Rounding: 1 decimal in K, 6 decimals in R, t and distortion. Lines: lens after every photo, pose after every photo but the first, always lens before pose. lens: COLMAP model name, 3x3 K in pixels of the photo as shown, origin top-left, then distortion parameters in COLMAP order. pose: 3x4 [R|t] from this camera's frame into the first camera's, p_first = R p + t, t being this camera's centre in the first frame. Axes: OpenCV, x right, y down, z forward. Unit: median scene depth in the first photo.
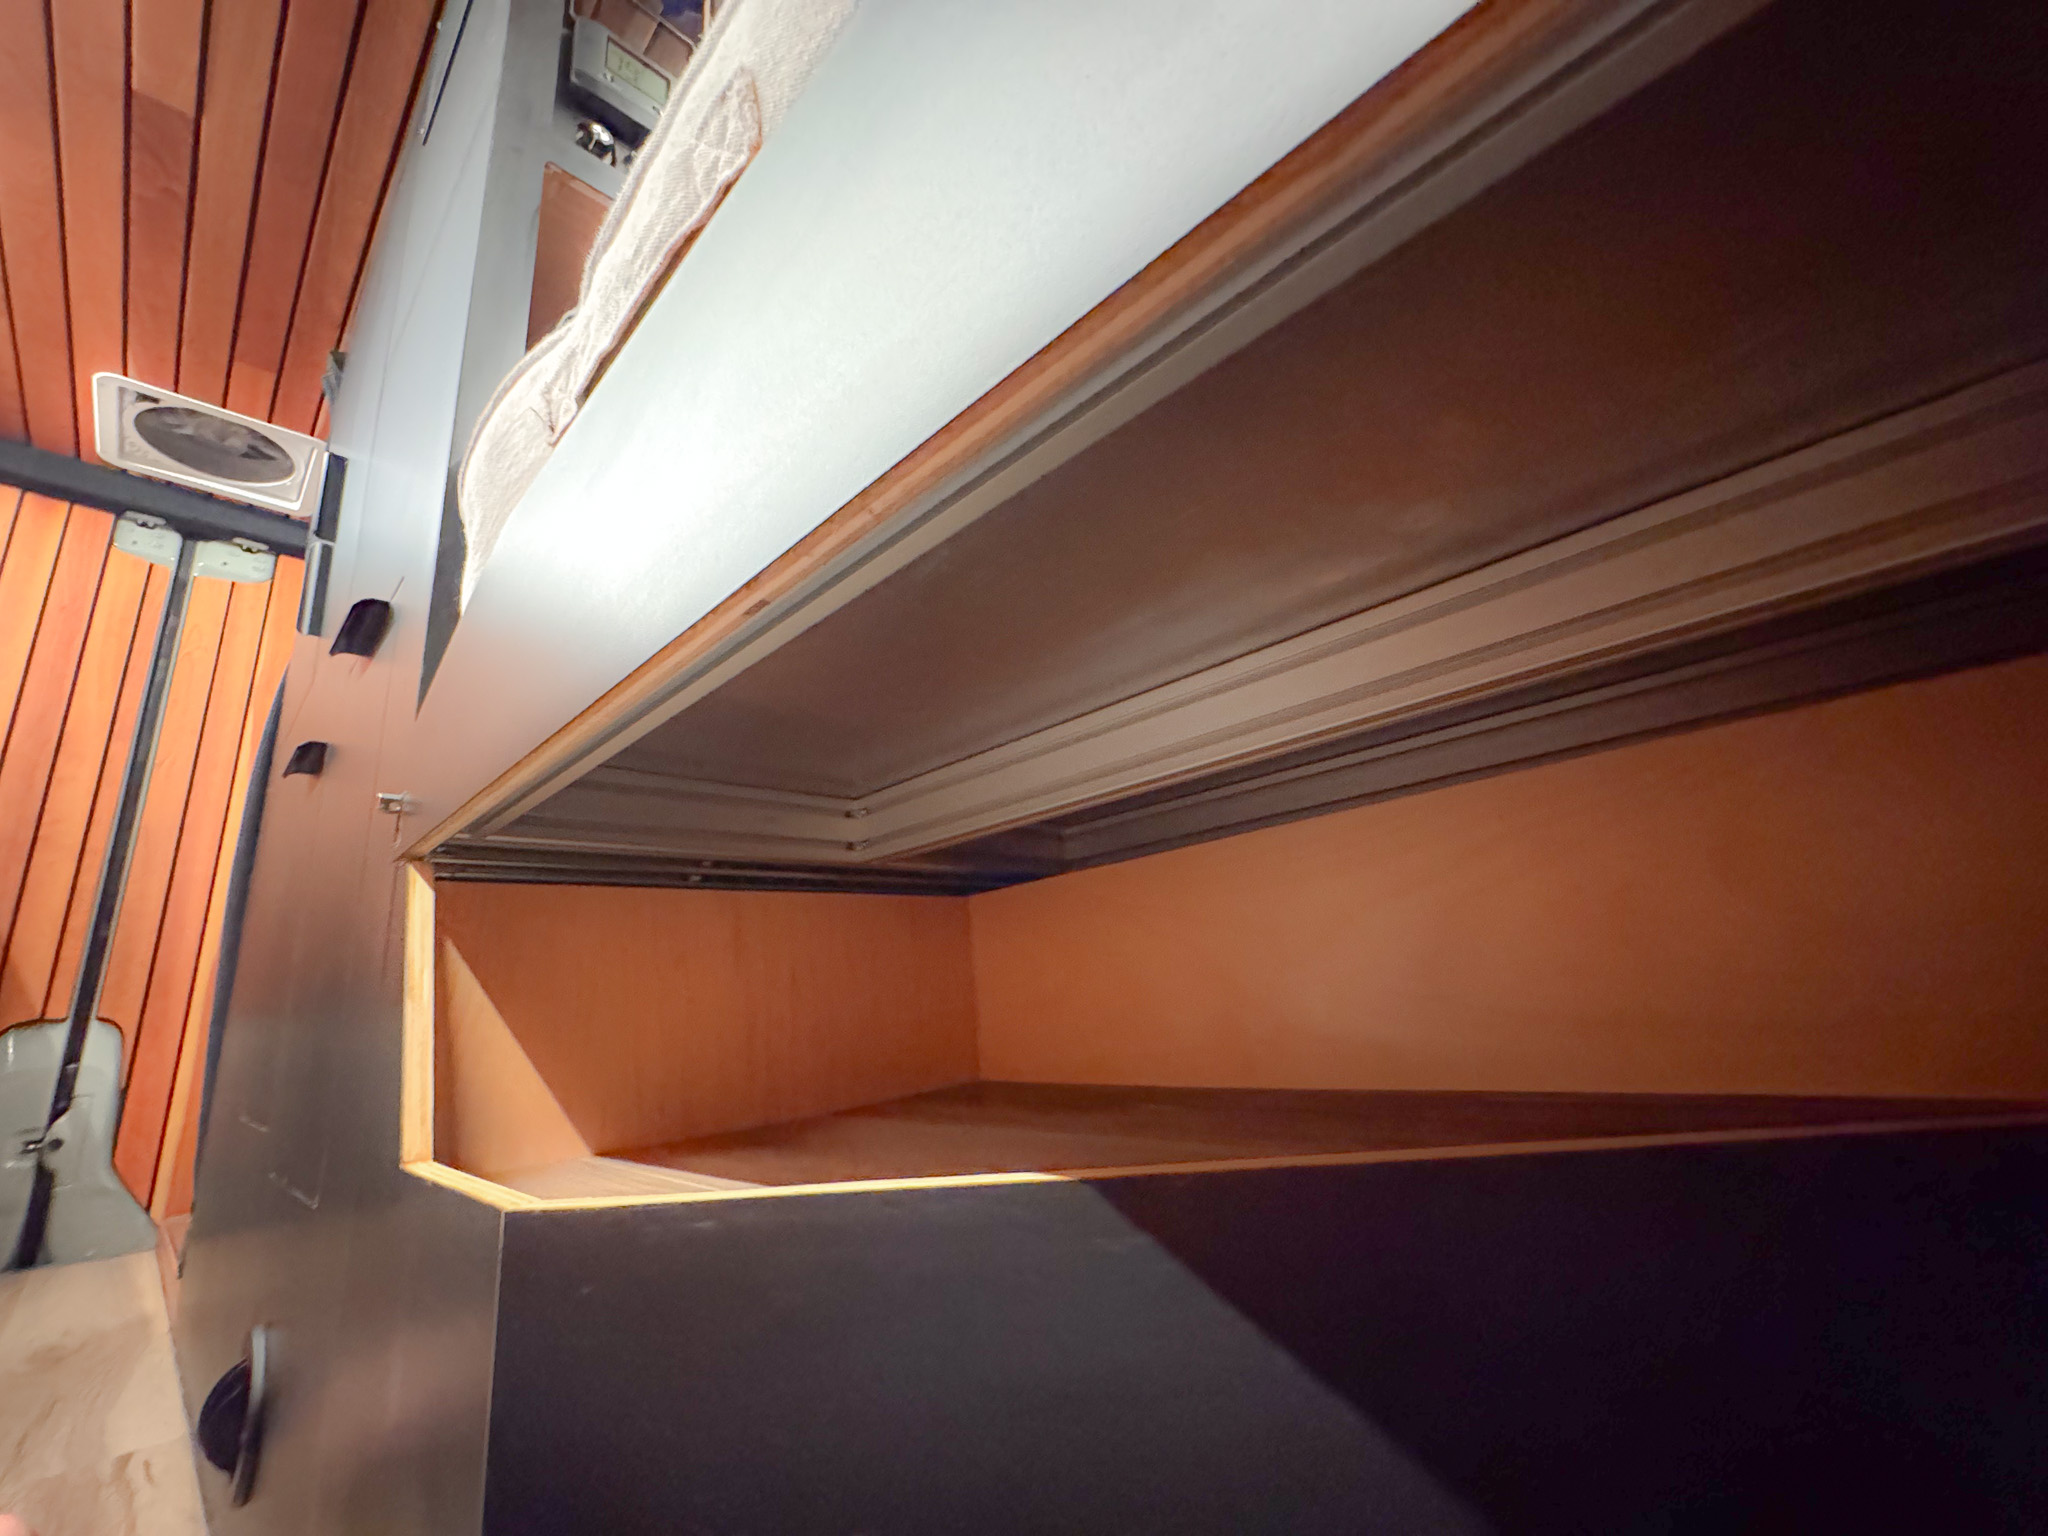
lens RADIAL K [[820.5, 0, 1024.0], [0, 820.5, 768.0], [0, 0, 1]] dist [-0.002201, 0.000199]
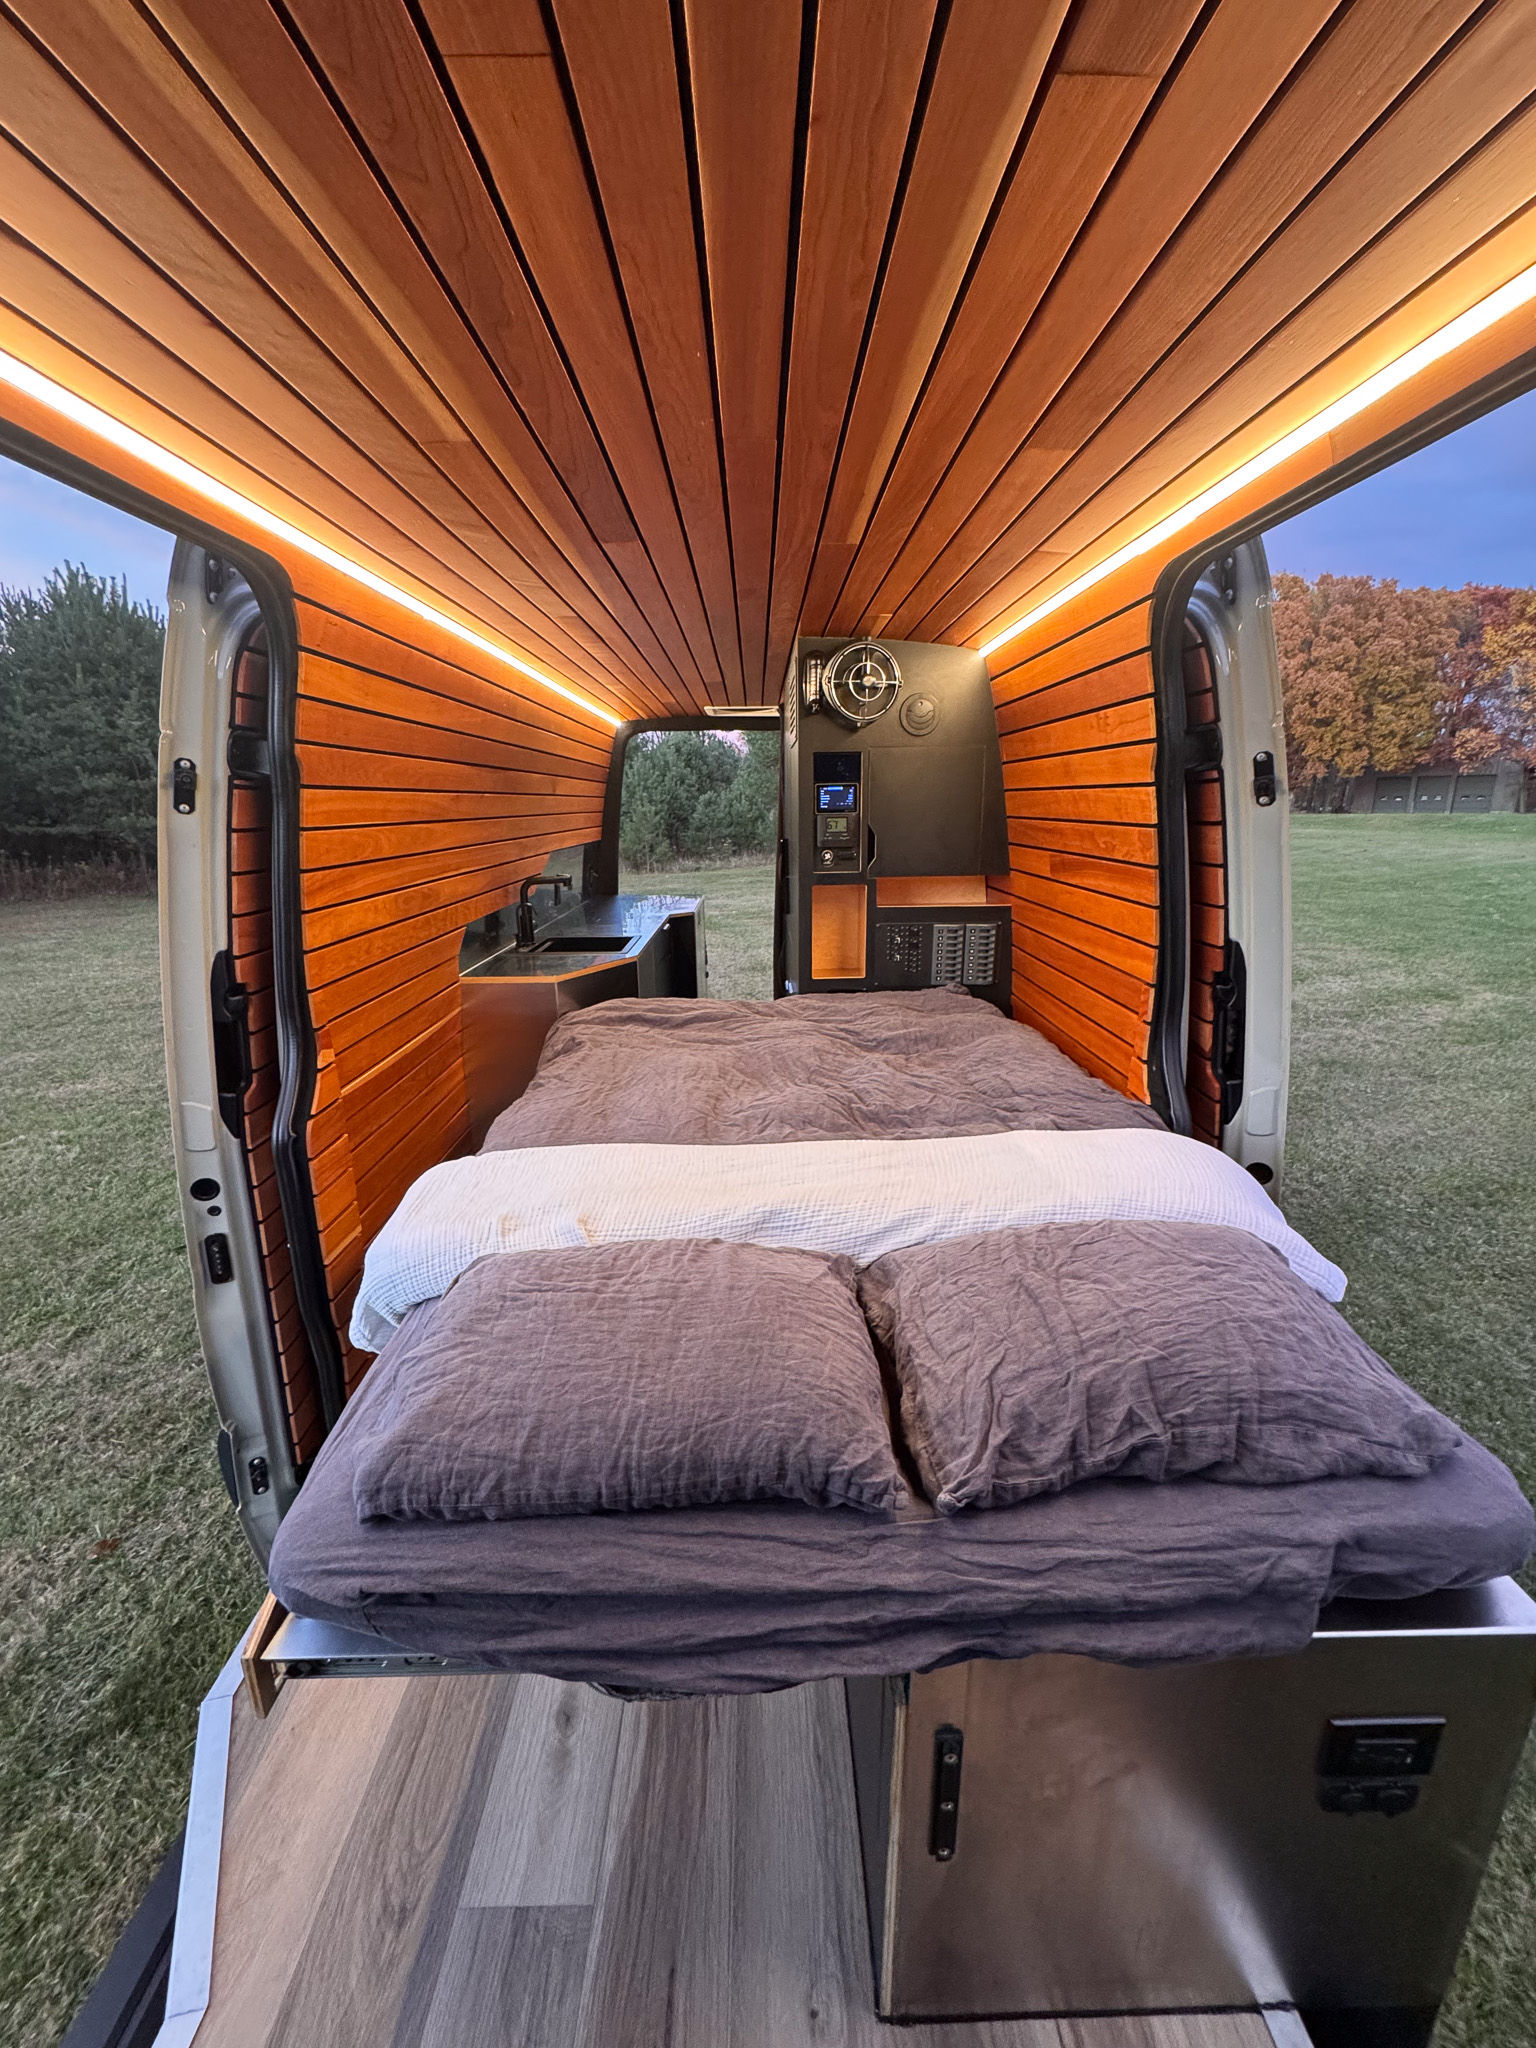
lens RADIAL K [[818.8, 0, 770.6], [0, 818.8, 1022.2], [0, 0, 1]] dist [-0.001320, -0.000080]
pose [[0.703616, 0.254190, -0.663560, 0.609911], [0.148378, 0.860684, 0.487038, -0.703423], [0.694916, -0.441146, 0.567875, -0.461173]]
